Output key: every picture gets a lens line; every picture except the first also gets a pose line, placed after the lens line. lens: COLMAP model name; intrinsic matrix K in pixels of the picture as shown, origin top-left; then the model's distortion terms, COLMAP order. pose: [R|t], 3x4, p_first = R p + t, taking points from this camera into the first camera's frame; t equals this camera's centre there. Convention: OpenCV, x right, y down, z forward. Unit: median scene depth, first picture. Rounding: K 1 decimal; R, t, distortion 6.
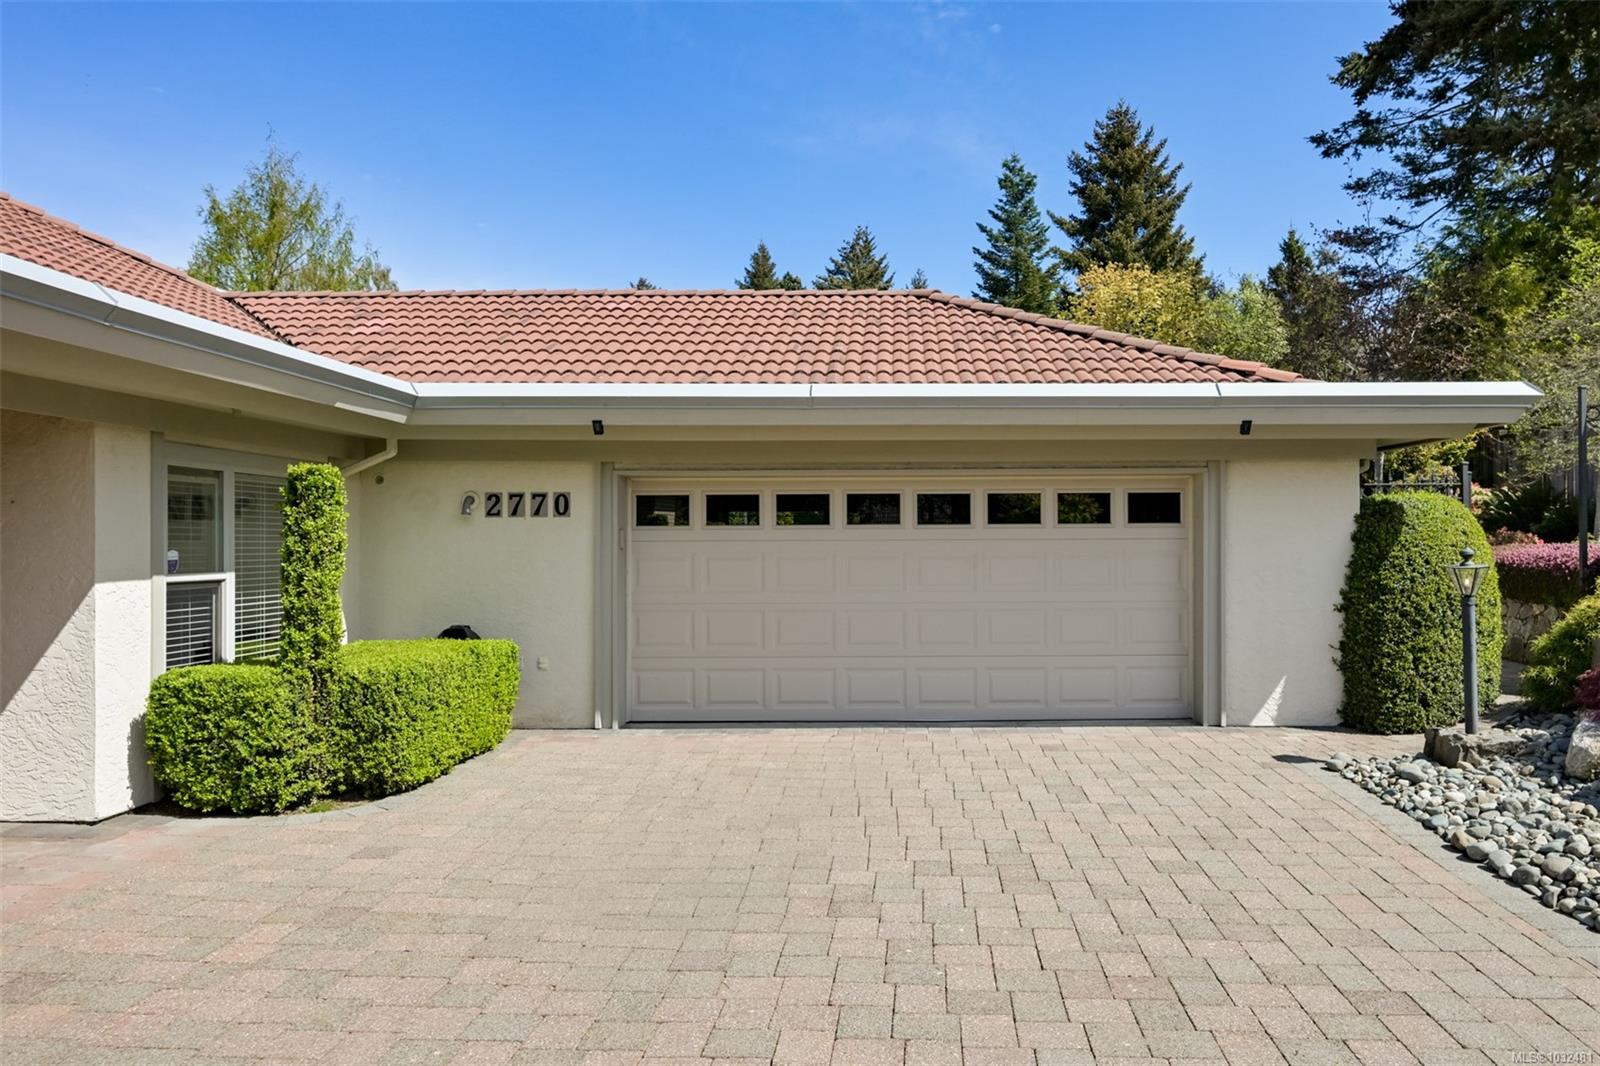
lens RADIAL K [[1008.4, 0, 891.2], [0, 1008.4, 532.1], [0, 0, 1]] dist [0.000408, -0.002083]
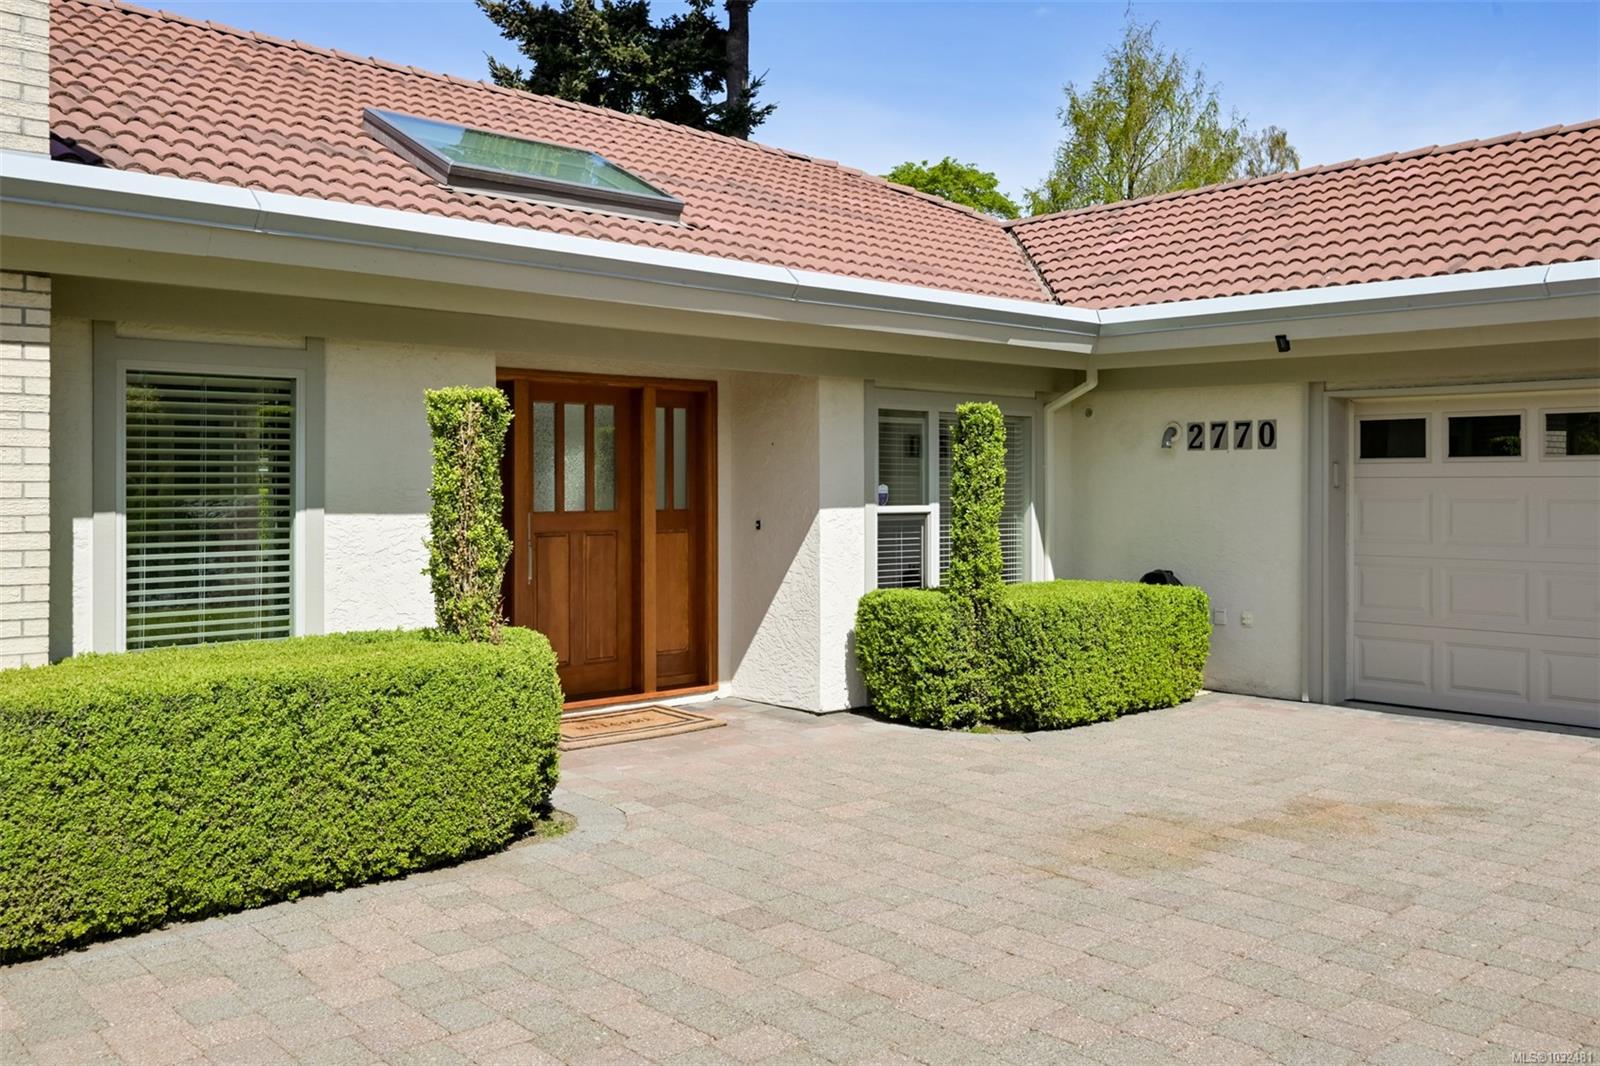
lens RADIAL K [[1380.0, 0, 805.5], [0, 1380.0, 481.2], [0, 0, 1]] dist [-0.003196, -0.007408]
pose [[0.687771, 0.002832, -0.725922, 0.340410], [0.004415, 0.999958, 0.008085, 0.001496], [0.725914, -0.008765, 0.687729, -0.114000]]
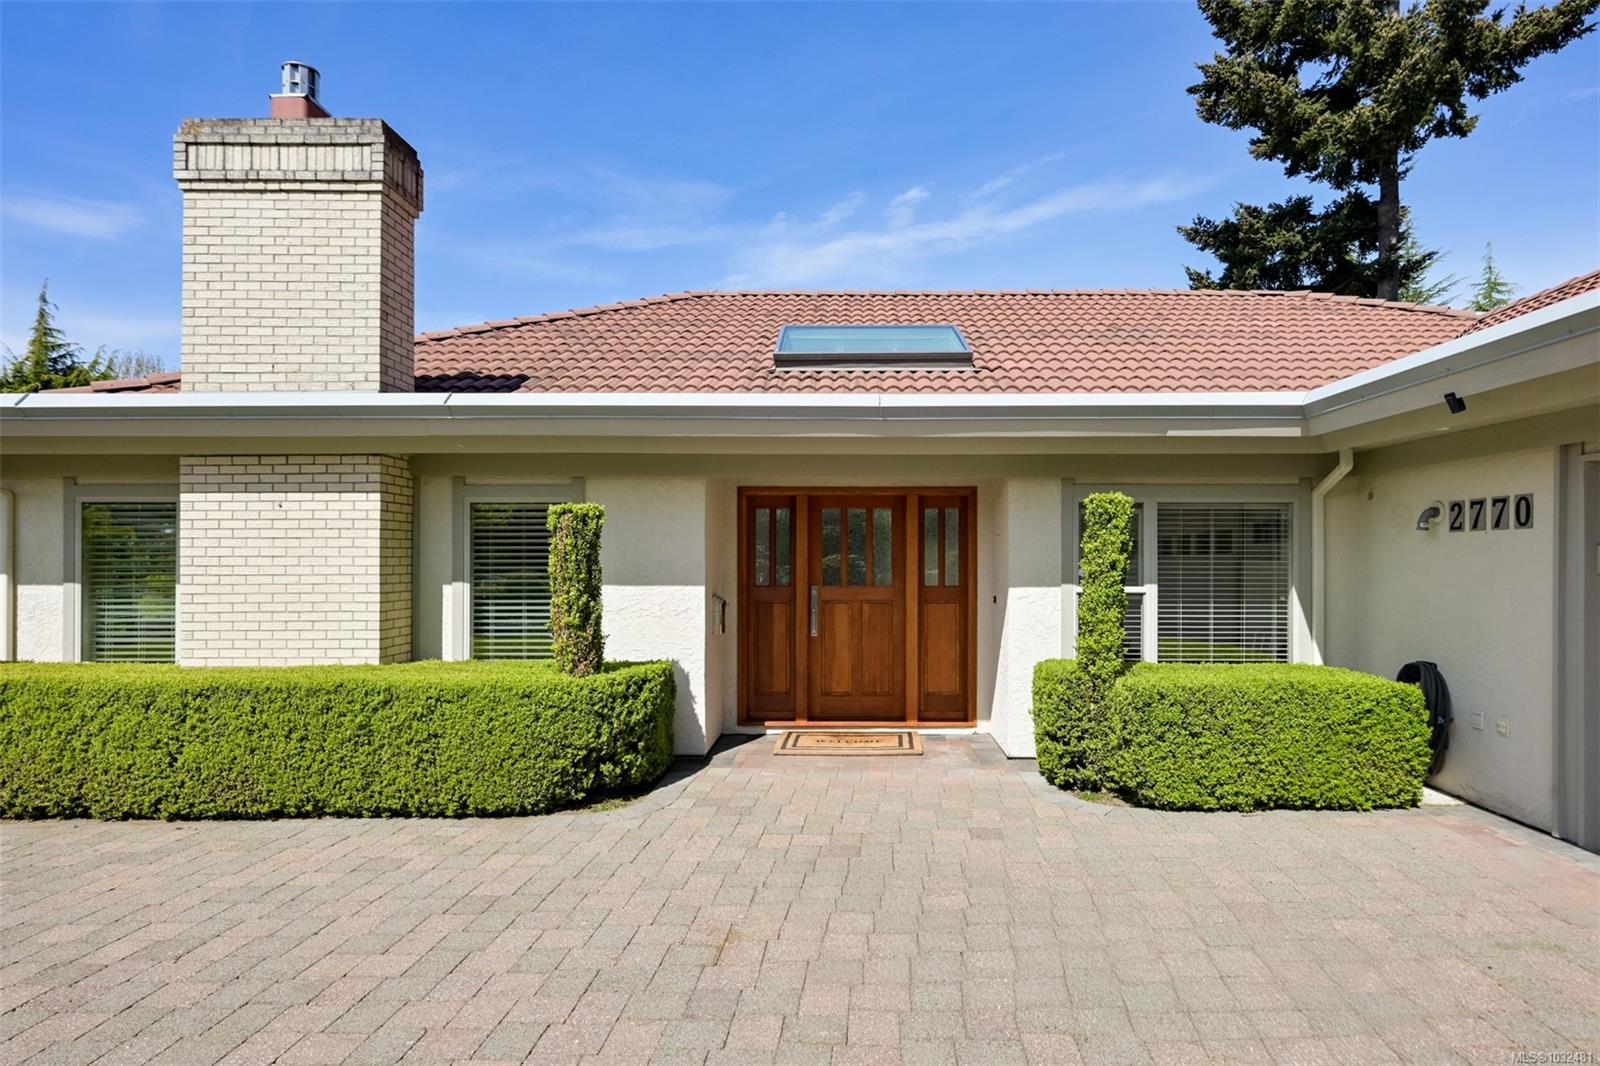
lens RADIAL K [[855.2, 0, 844.1], [0, 855.2, 560.3], [0, 0, 1]] dist [-0.001855, 0.000246]
pose [[0.001247, 0.003066, -0.999995, 0.384199], [0.008825, 0.999956, 0.003077, 0.002153], [0.999960, -0.008828, 0.001220, 0.697789]]
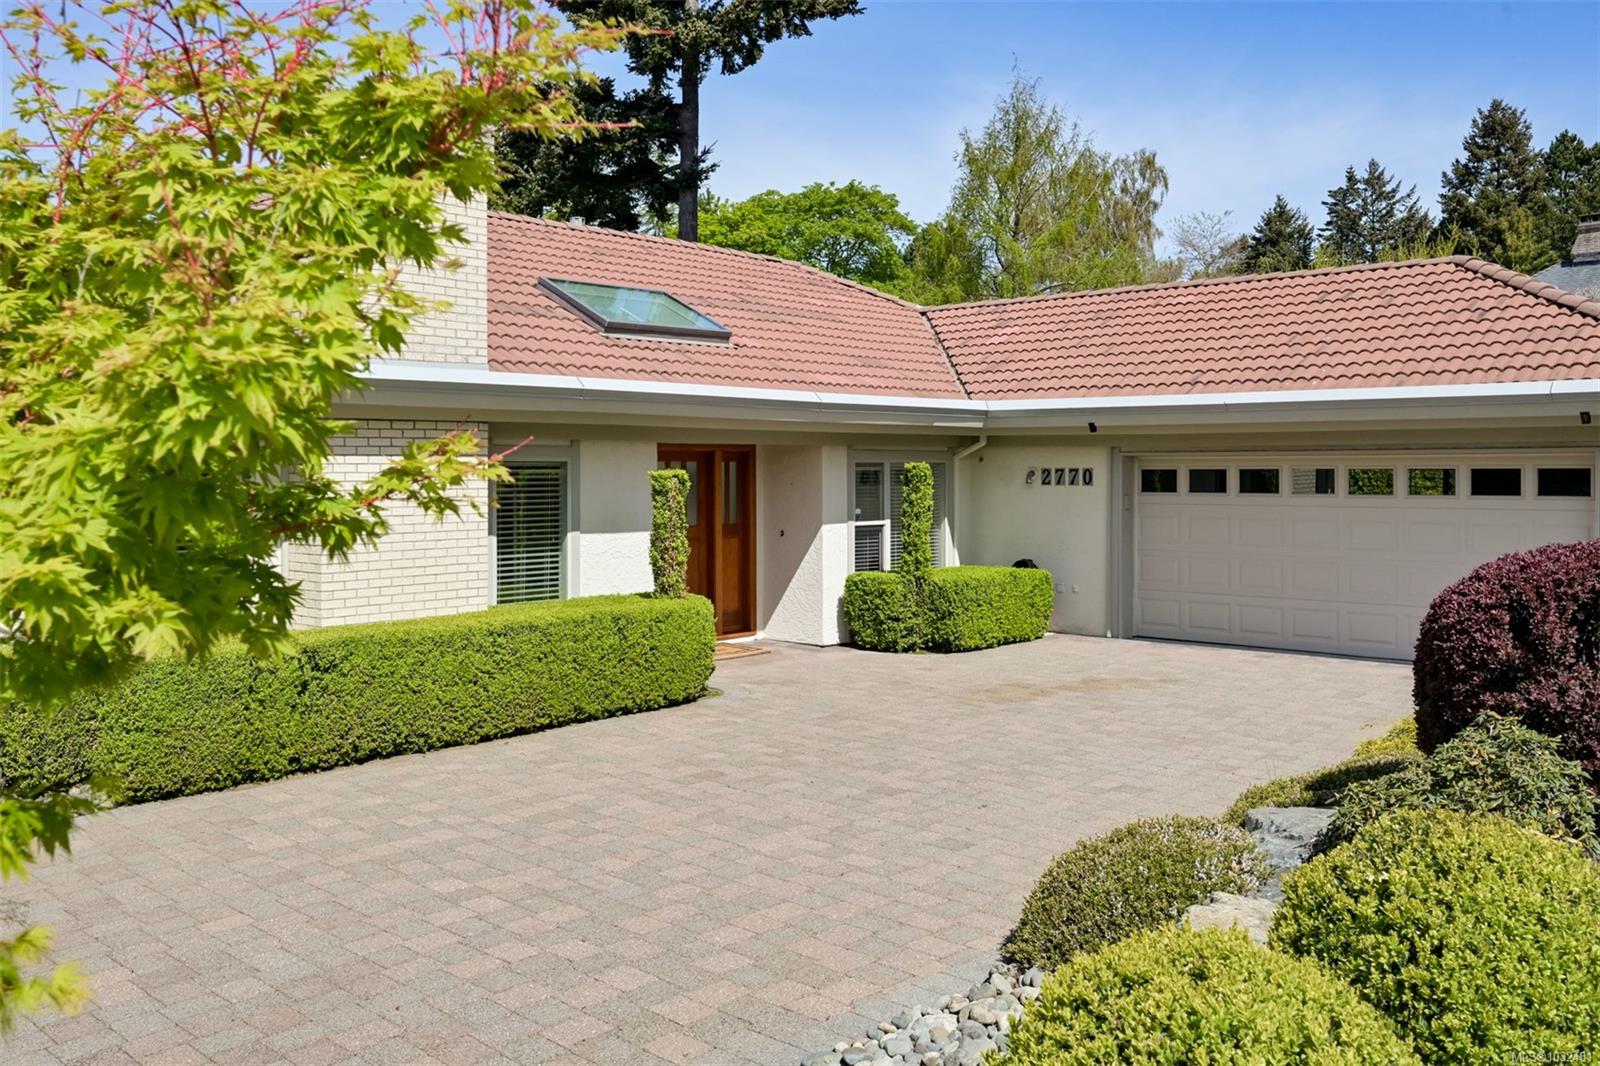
lens RADIAL K [[1380.0, 0, 805.5], [0, 1380.0, 481.2], [0, 0, 1]] dist [-0.003196, -0.007408]
pose [[0.741171, 0.009255, -0.671253, 0.915389], [0.004385, 0.999817, 0.018627, -0.079943], [0.671302, -0.016750, 0.740995, -0.938774]]
